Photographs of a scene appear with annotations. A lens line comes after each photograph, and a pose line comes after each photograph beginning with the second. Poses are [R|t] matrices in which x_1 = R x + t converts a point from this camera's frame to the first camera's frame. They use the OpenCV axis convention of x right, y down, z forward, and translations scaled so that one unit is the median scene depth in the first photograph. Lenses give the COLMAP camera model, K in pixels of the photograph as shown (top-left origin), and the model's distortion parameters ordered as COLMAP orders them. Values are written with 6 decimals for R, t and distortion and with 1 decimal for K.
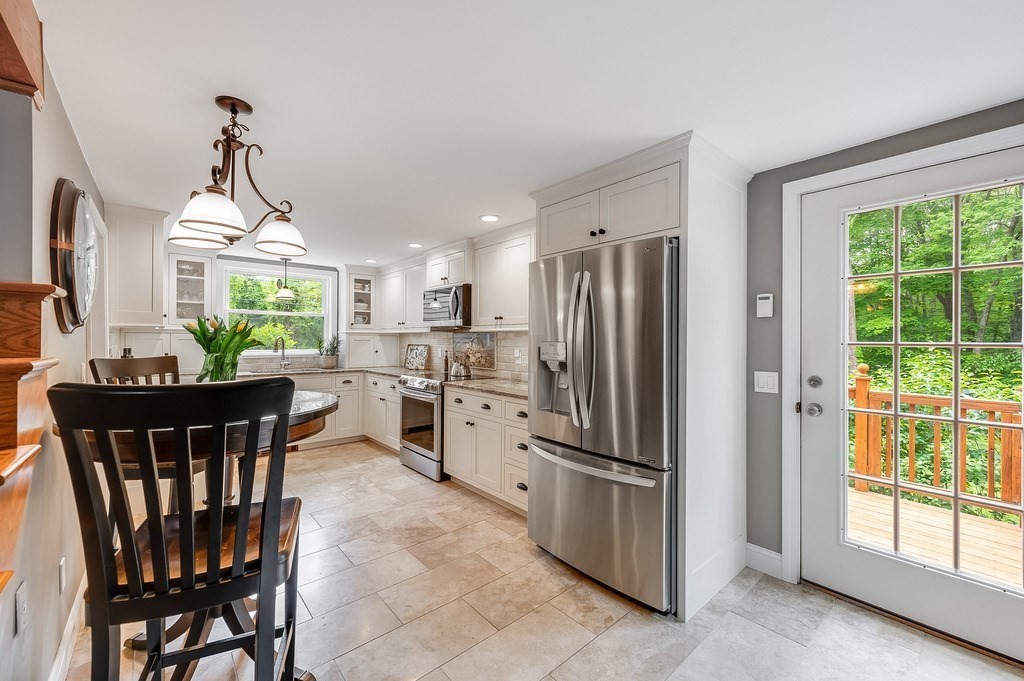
lens RADIAL K [[407.3, 0, 512.0], [0, 407.3, 340.5], [0, 0, 1]] dist [0.002216, 0.000113]
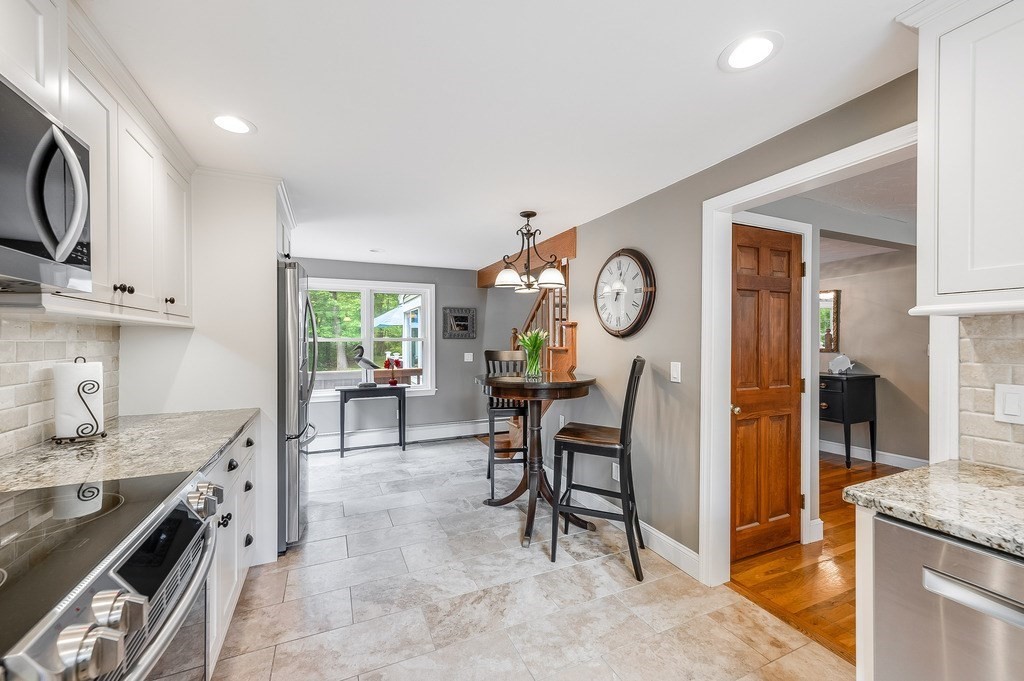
lens RADIAL K [[407.3, 0, 512.0], [0, 407.3, 340.5], [0, 0, 1]] dist [0.002216, 0.000113]
pose [[-0.958634, -0.006843, 0.284561, -0.425942], [-0.004812, 0.999958, 0.007834, -0.006973], [-0.284603, 0.006141, -0.958626, 1.042250]]
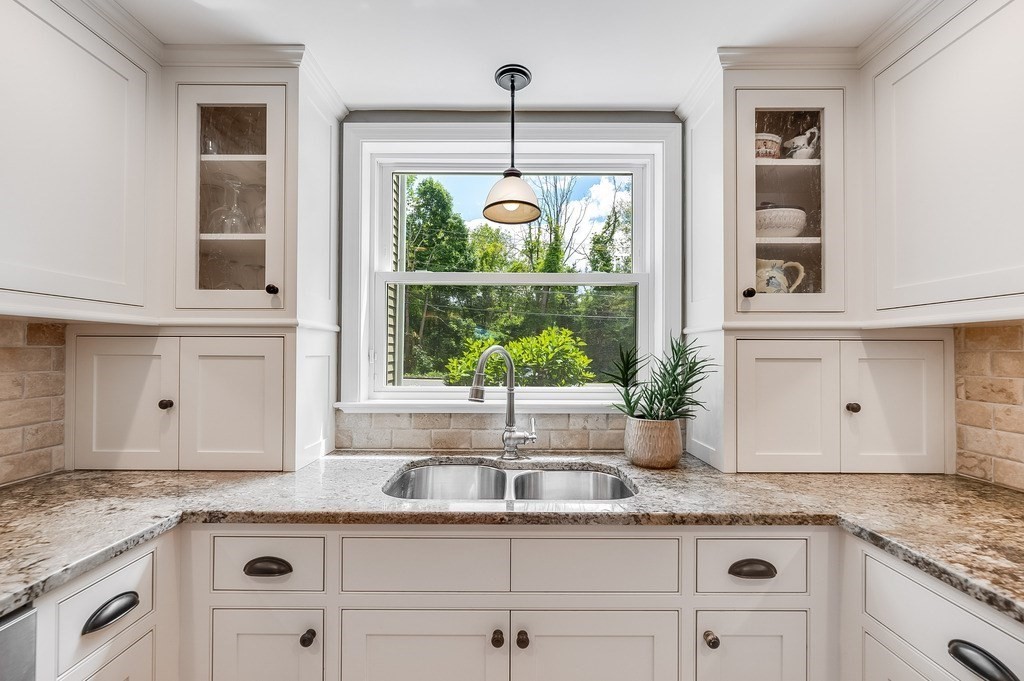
lens RADIAL K [[423.7, 0, 511.3], [0, 423.7, 349.2], [0, 0, 1]] dist [-0.000667, -0.000072]
pose [[0.754085, -0.009474, -0.656708, -0.402018], [-0.000713, 0.999884, -0.015243, -0.003406], [0.656776, 0.011963, 0.753991, 0.863161]]
